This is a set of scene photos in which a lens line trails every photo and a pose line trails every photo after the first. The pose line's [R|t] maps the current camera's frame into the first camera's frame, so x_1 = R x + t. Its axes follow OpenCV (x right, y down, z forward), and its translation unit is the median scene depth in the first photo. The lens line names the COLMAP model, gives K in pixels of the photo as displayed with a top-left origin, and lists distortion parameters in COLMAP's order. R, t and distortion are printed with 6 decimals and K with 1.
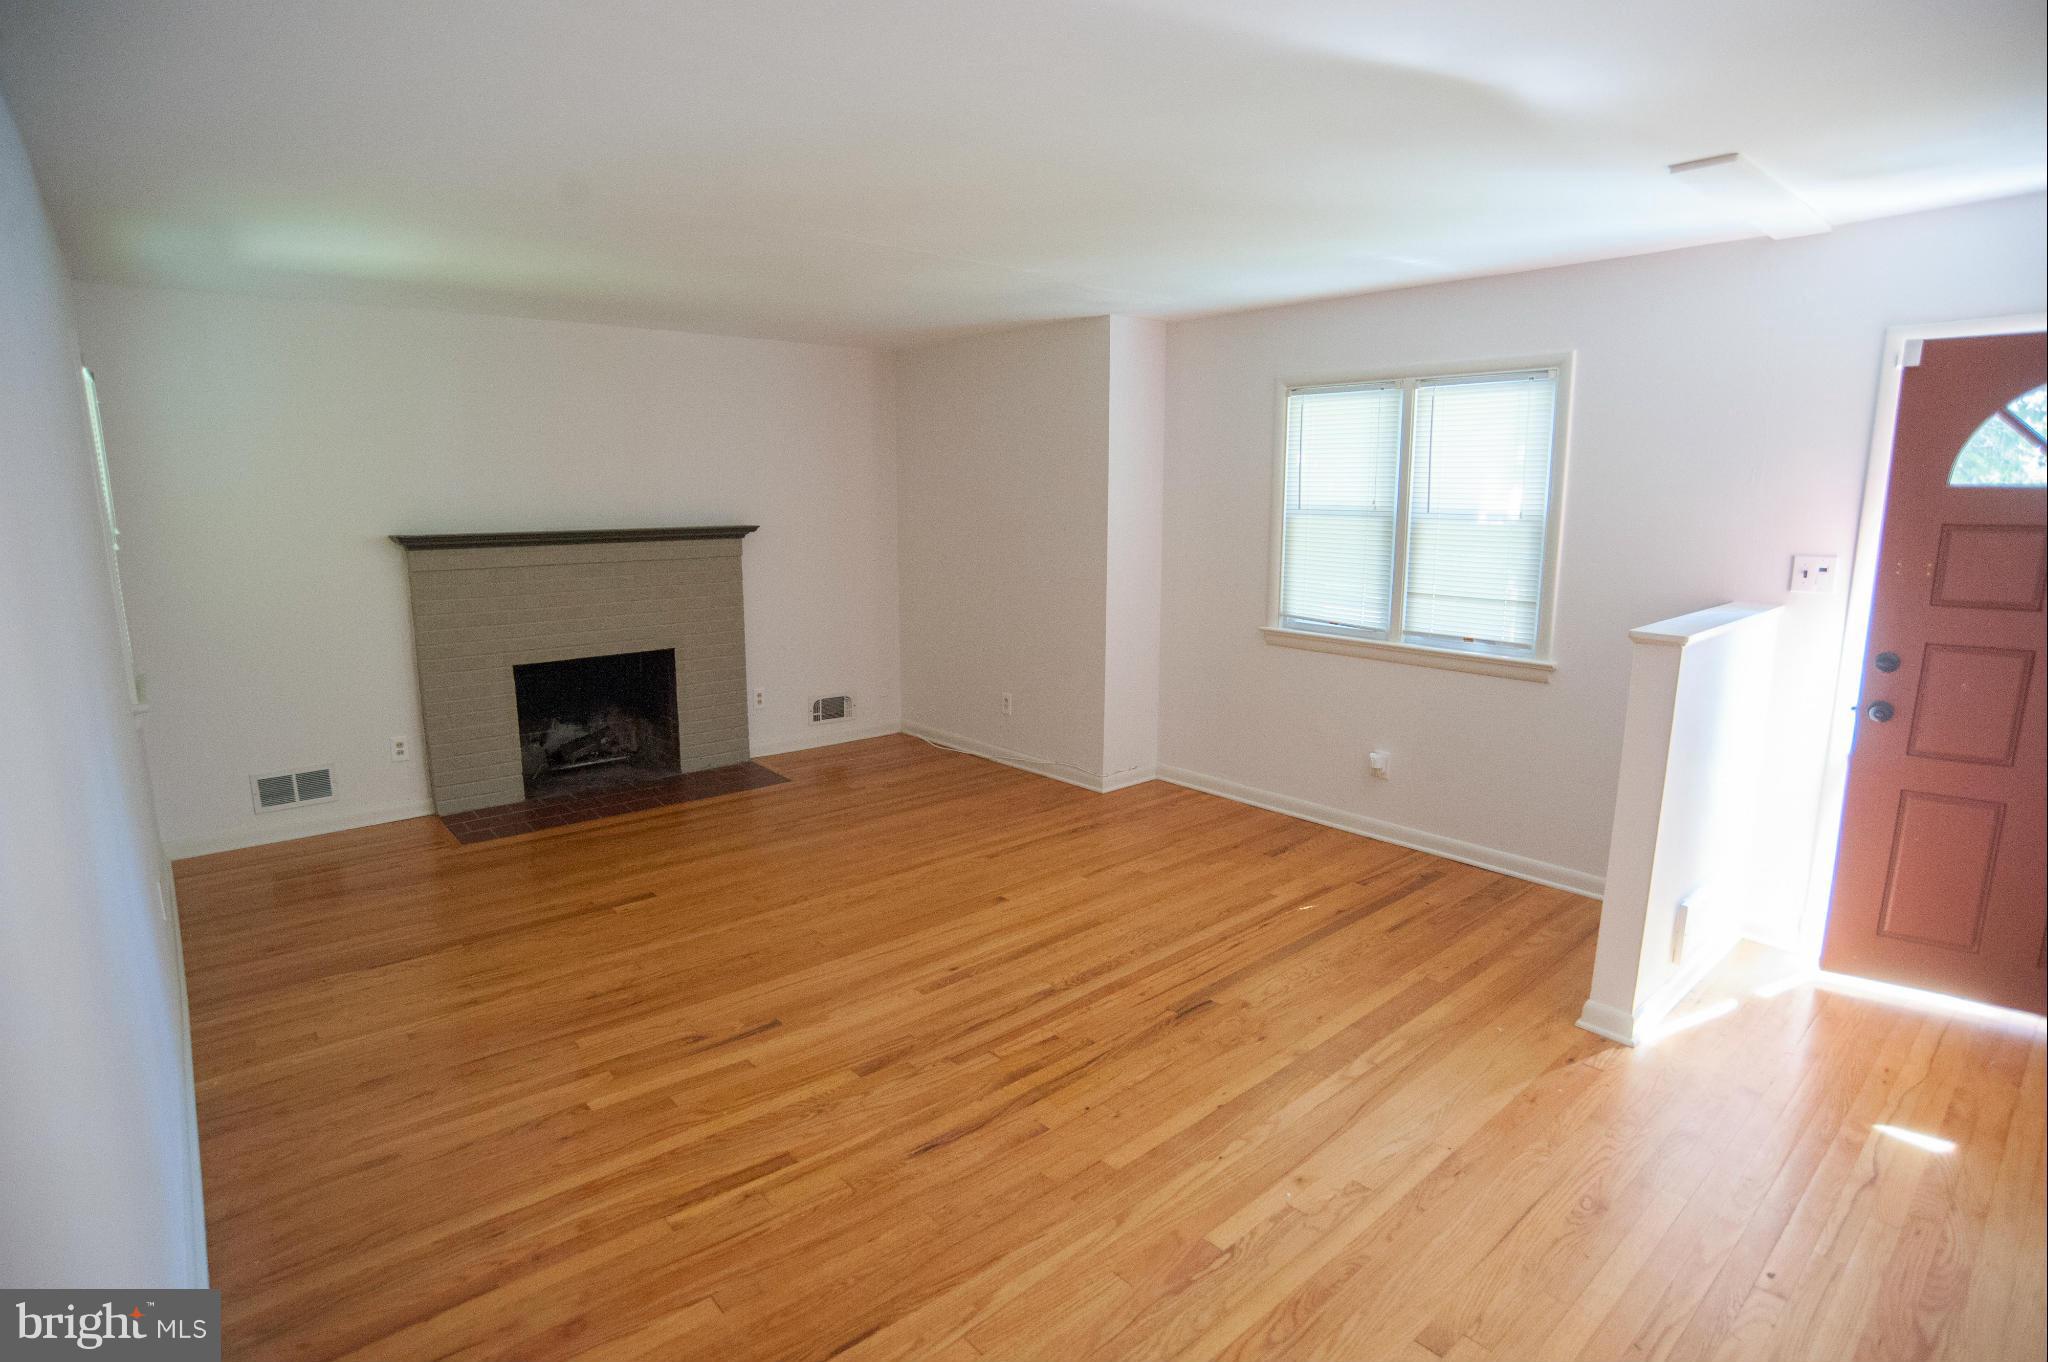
lens RADIAL K [[1063.1, 0, 1018.8], [0, 1063.1, 701.6], [0, 0, 1]] dist [-0.093760, 0.041905]
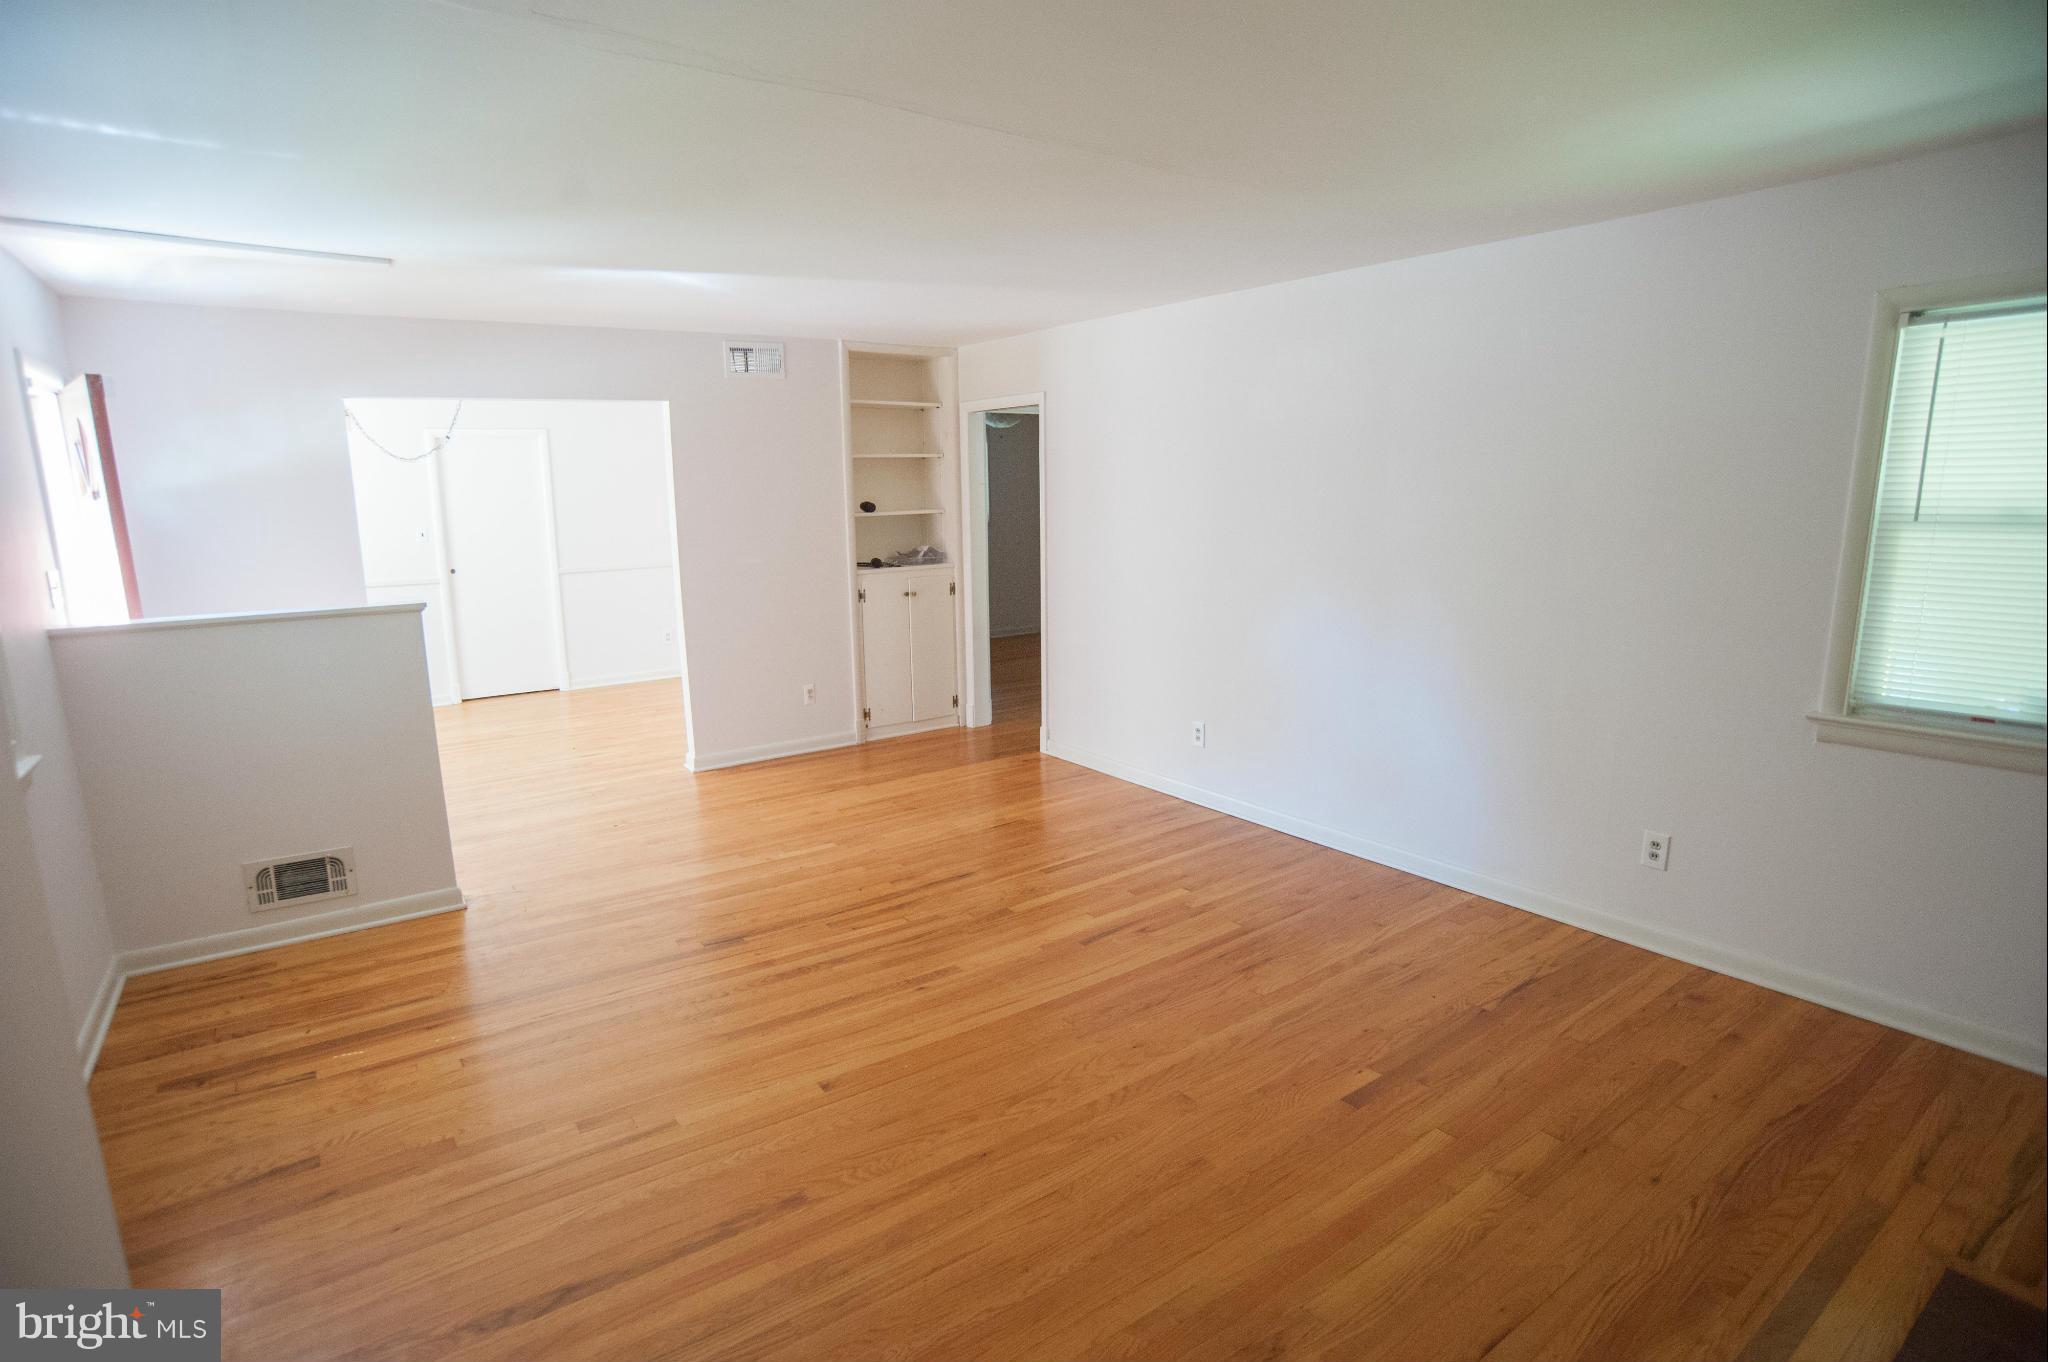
lens RADIAL K [[1063.1, 0, 1018.8], [0, 1063.1, 701.6], [0, 0, 1]] dist [-0.093760, 0.041905]
pose [[-0.996195, -0.000414, 0.087150, -0.254107], [0.033345, 0.922091, 0.385534, -0.384248], [-0.080520, 0.386973, -0.918569, 1.925567]]
